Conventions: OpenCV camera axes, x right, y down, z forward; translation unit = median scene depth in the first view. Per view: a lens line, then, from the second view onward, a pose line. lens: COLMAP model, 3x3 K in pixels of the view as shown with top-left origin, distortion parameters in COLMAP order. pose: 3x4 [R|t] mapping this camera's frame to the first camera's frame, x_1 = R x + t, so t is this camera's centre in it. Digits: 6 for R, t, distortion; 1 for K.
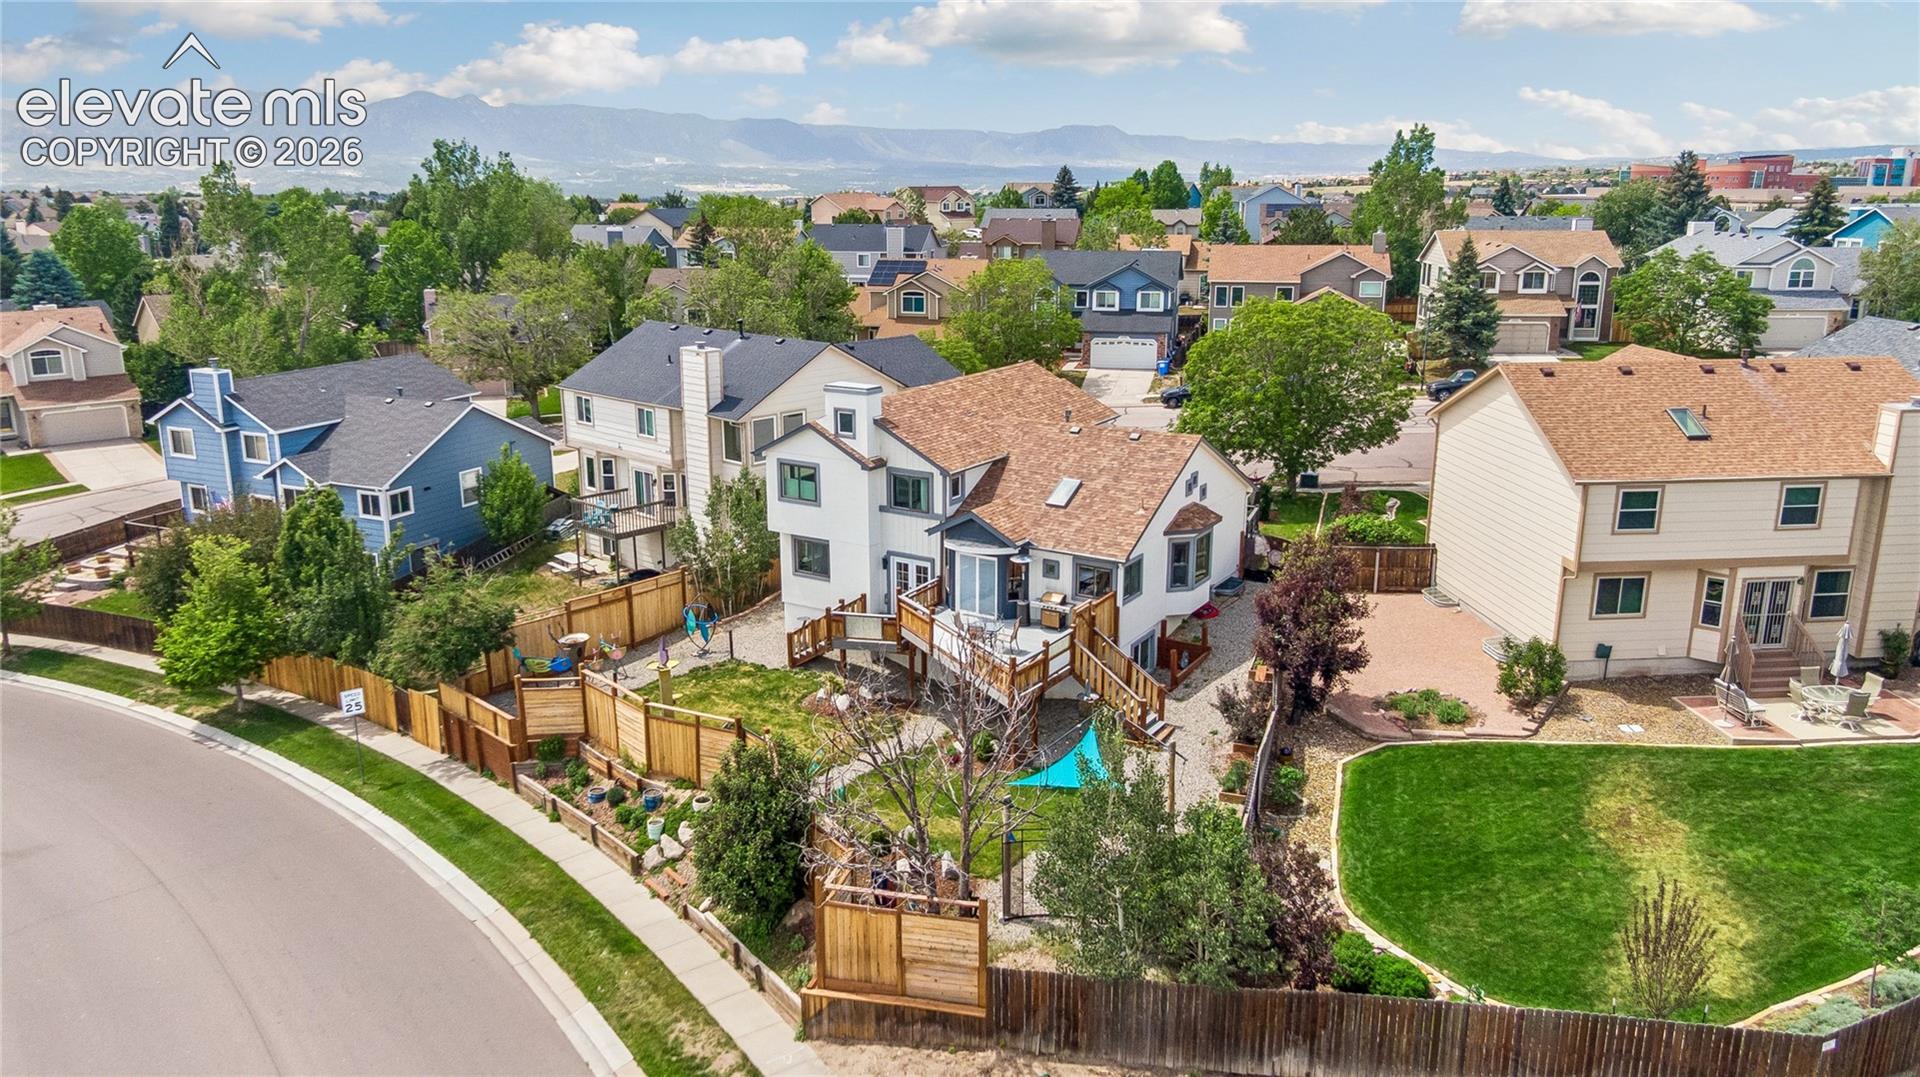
lens RADIAL K [[1406.4, 0, 960.0], [0, 1406.4, 538.5], [0, 0, 1]] dist [0.050636, -0.080213]
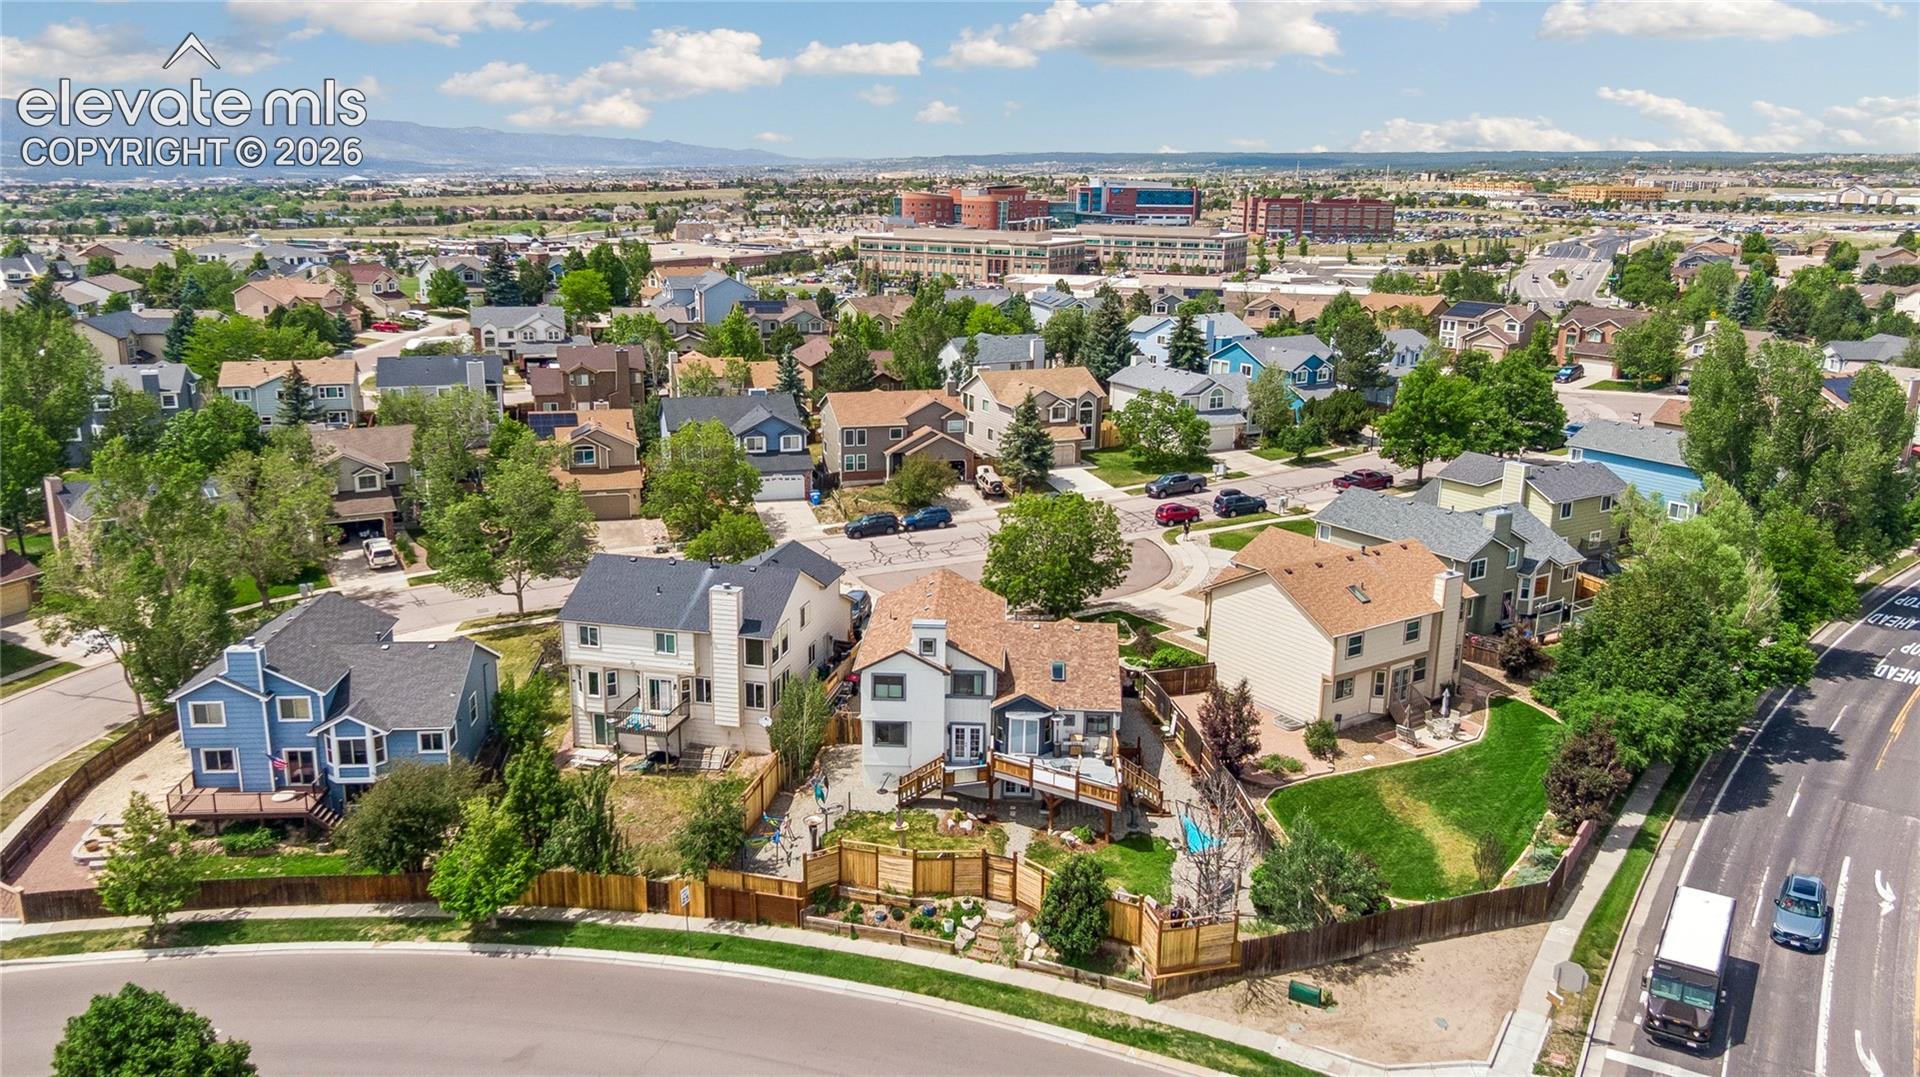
lens RADIAL K [[1480.3, 0, 960.0], [0, 1480.3, 538.5], [0, 0, 1]] dist [0.060387, -0.002132]
pose [[0.865367, -0.113146, 0.488199, -0.839243], [0.108351, 0.993380, 0.038168, -0.260844], [-0.489285, 0.019868, 0.871897, -0.453519]]
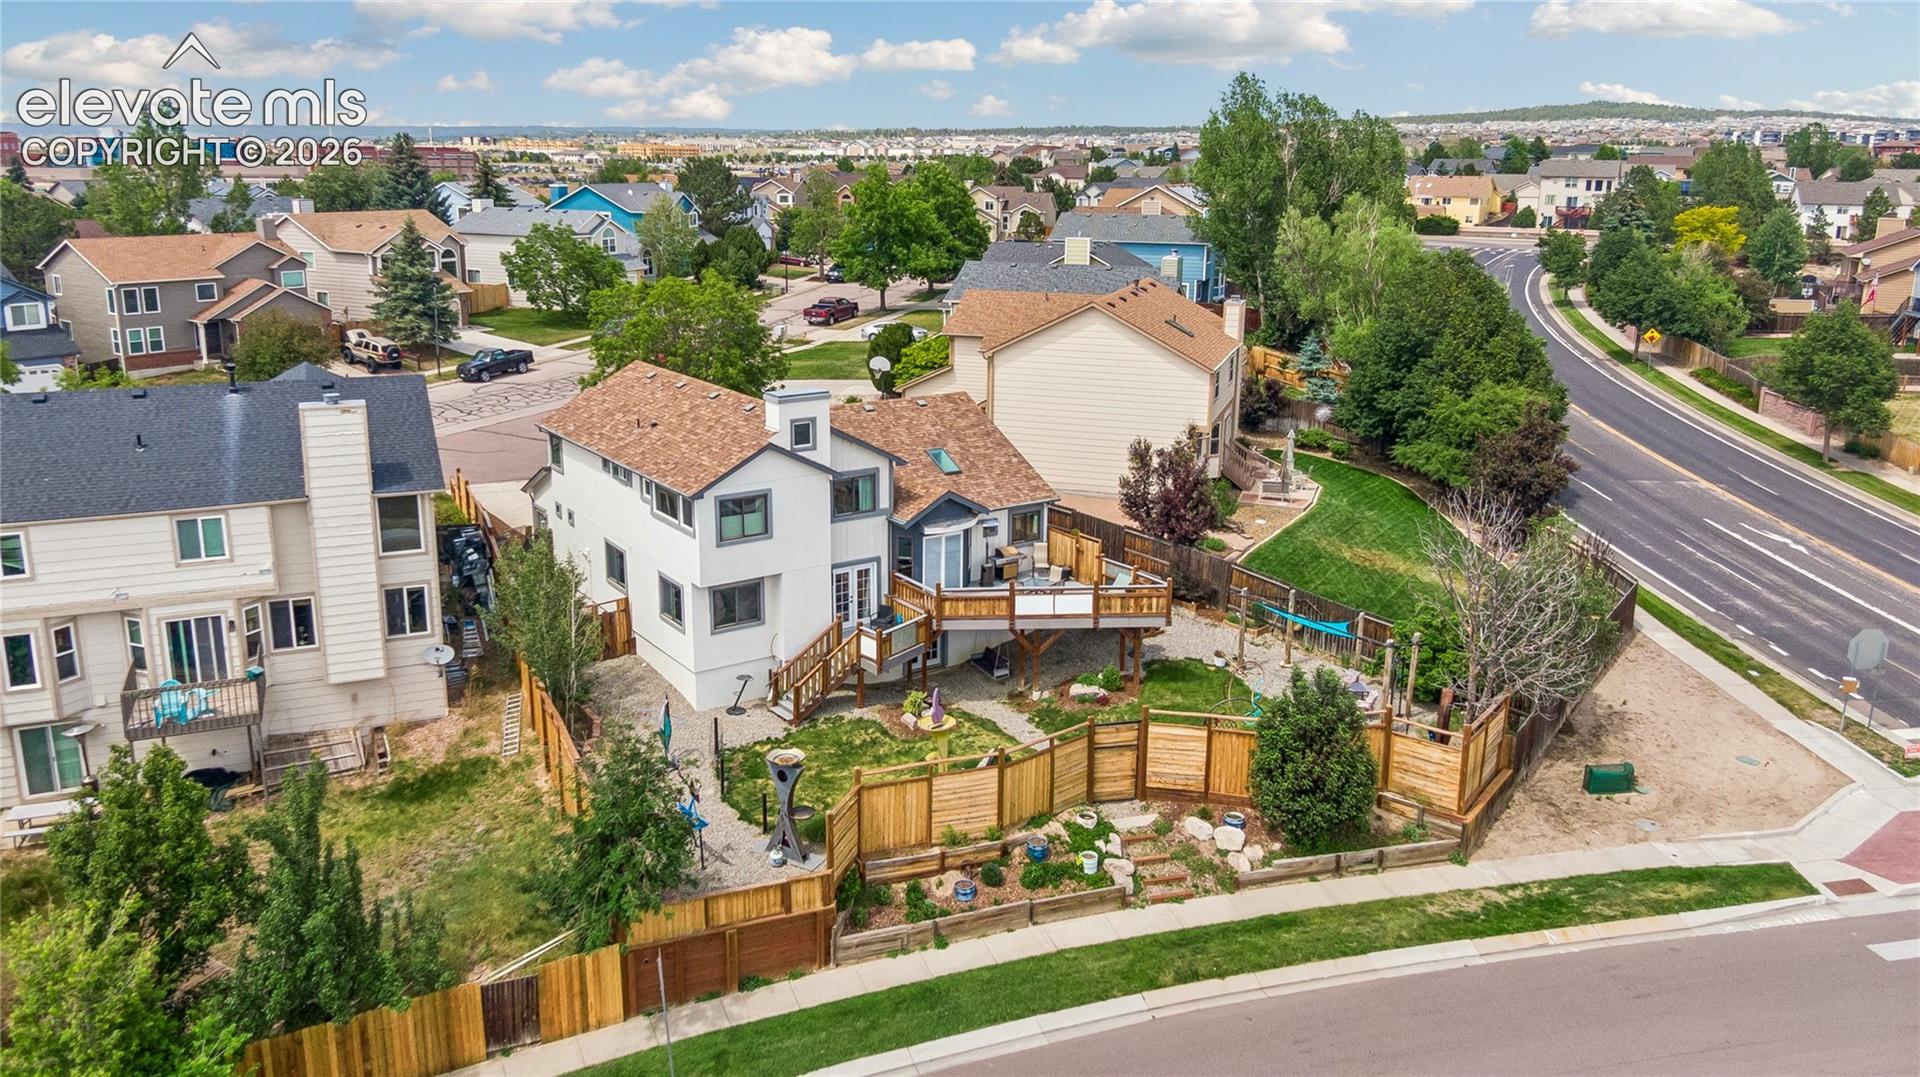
lens RADIAL K [[1420.7, 0, 961.0], [0, 1420.7, 503.4], [0, 0, 1]] dist [0.056983, -0.092554]
pose [[0.371037, -0.210827, 0.904369, -0.869198], [0.221164, 0.965926, 0.134440, -0.139006], [-0.901897, 0.150131, 0.405021, 0.550194]]
